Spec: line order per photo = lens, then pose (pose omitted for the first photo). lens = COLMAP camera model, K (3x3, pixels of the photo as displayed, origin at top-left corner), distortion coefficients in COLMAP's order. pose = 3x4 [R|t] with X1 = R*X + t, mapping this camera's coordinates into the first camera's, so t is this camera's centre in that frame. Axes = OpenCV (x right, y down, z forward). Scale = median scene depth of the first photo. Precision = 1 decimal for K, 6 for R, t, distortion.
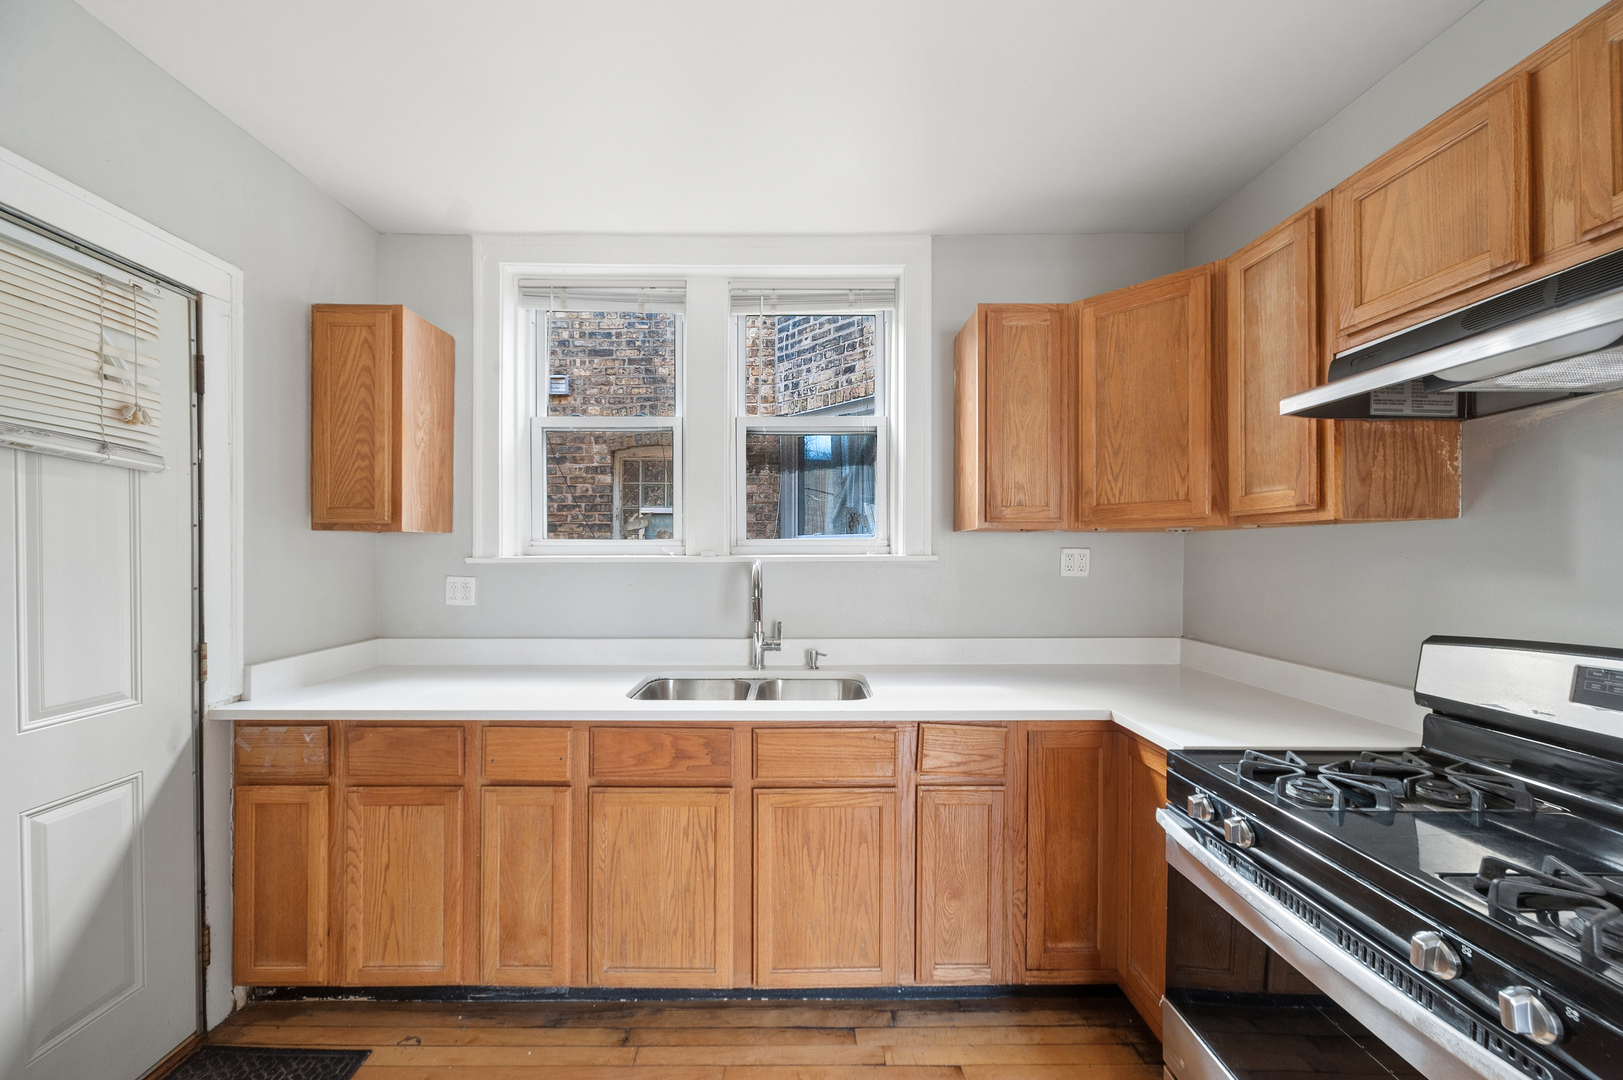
lens RADIAL K [[562.6, 0, 795.6], [0, 562.6, 545.7], [0, 0, 1]] dist [-0.001113, -0.000143]
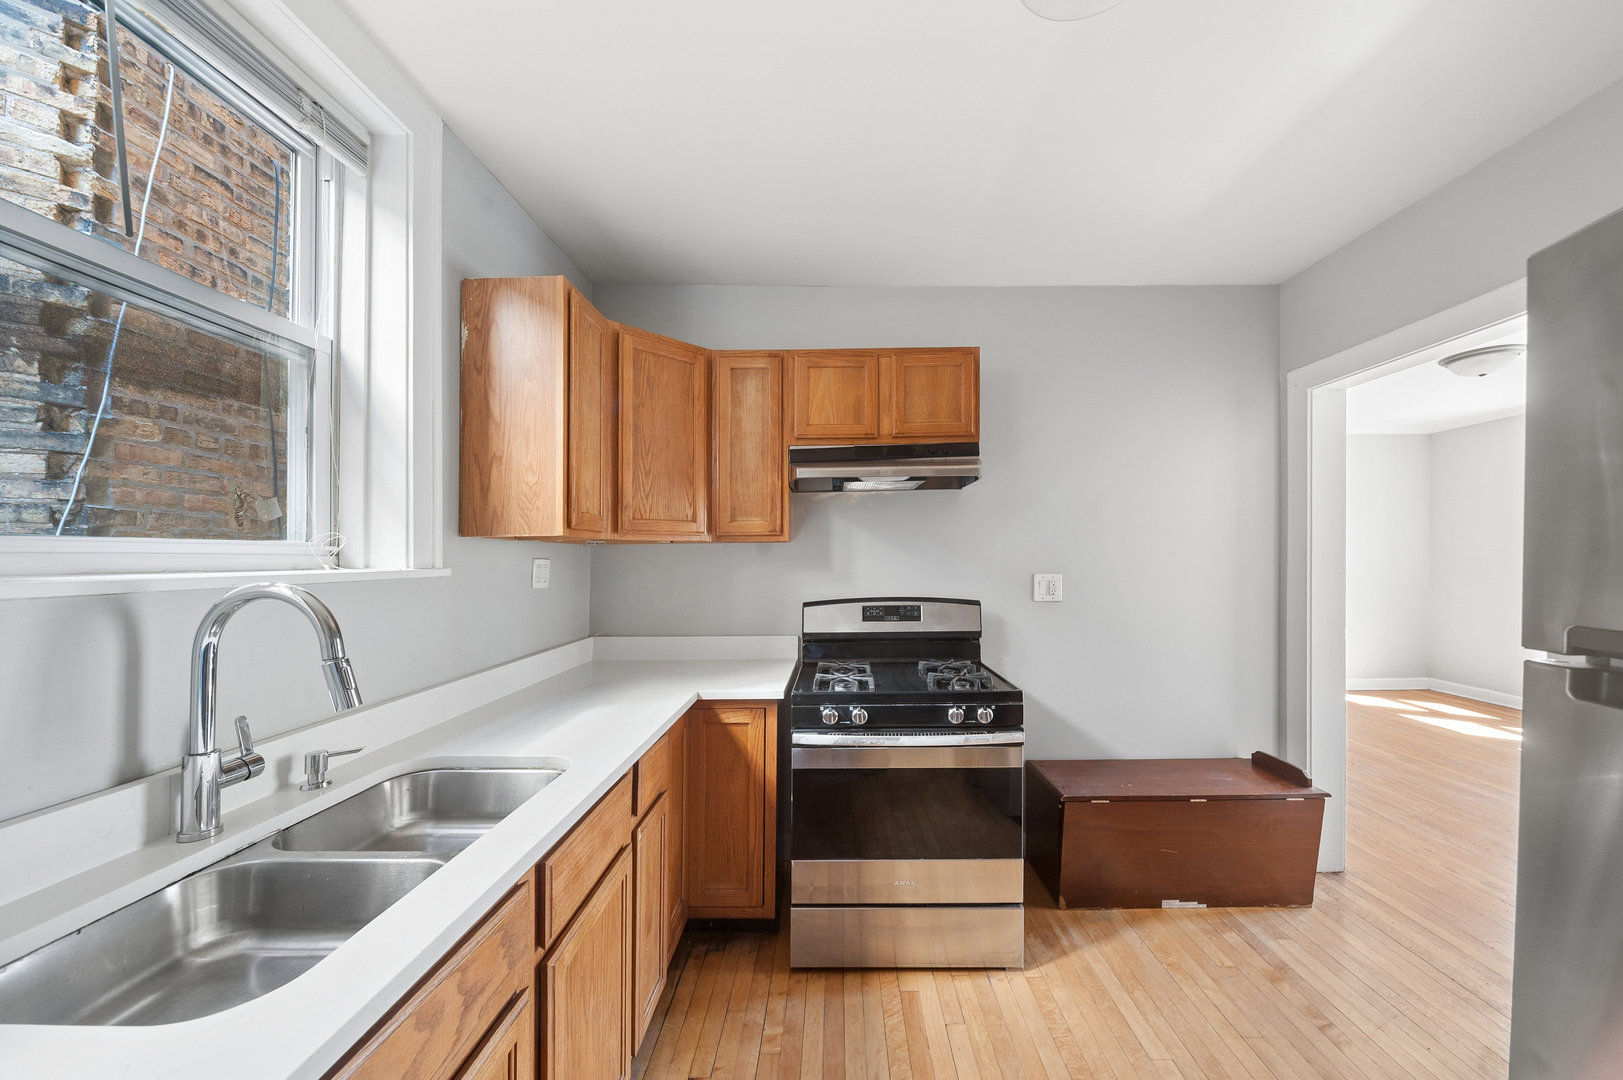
lens RADIAL K [[581.6, 0, 821.4], [0, 581.6, 558.5], [0, 0, 1]] dist [-0.001944, -0.000069]
pose [[0.016859, -0.001957, 0.999856, -0.663920], [-0.002978, 0.999994, 0.002007, 0.002780], [-0.999853, -0.003012, 0.016853, 0.687390]]
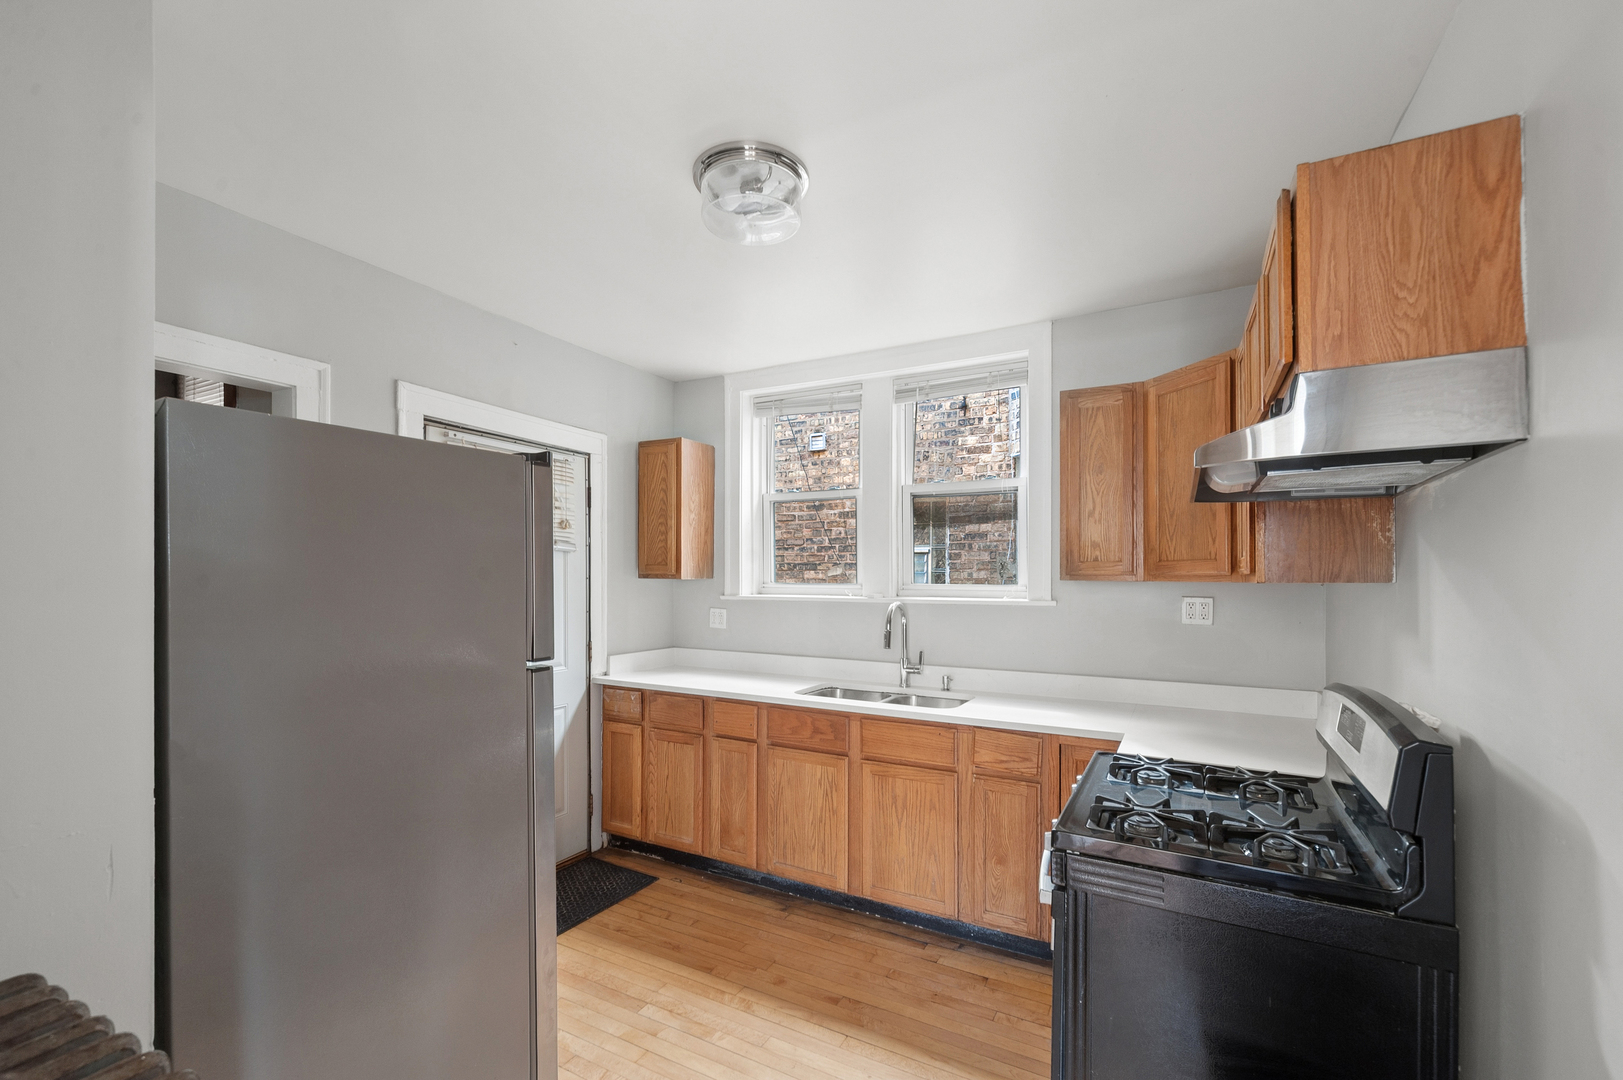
lens RADIAL K [[685.6, 0, 813.1], [0, 685.6, 573.2], [0, 0, 1]] dist [0.000688, -0.000012]
pose [[0.875023, 0.002590, -0.484075, 0.666868], [-0.002487, 0.999997, 0.000855, -0.053053], [0.484076, 0.000456, 0.875026, -0.609927]]
